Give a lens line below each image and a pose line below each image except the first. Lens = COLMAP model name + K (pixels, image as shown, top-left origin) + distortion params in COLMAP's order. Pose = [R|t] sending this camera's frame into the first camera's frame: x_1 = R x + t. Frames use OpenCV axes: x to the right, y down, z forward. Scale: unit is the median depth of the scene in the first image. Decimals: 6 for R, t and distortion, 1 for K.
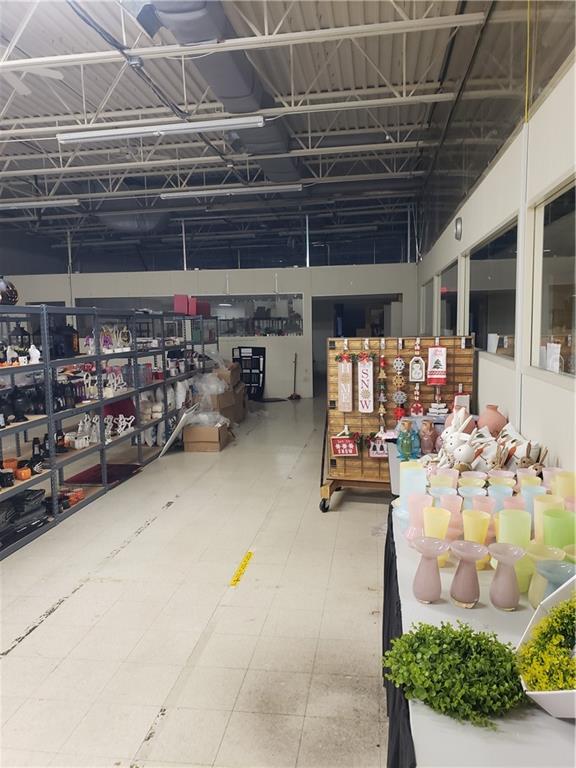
lens RADIAL K [[596.1, 0, 288.5], [0, 596.1, 399.2], [0, 0, 1]] dist [0.010168, 0.001150]
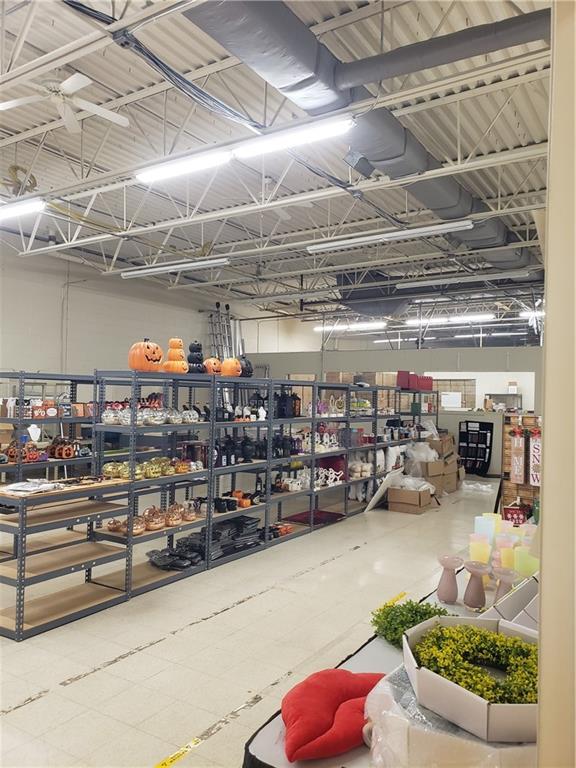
lens RADIAL K [[590.6, 0, 288.6], [0, 590.6, 384.5], [0, 0, 1]] dist [0.077323, -0.000025]
pose [[0.906456, 0.033400, -0.420977, 0.144836], [-0.094209, 0.987739, -0.124486, 0.015419], [0.411658, 0.152501, 0.898488, -0.139168]]
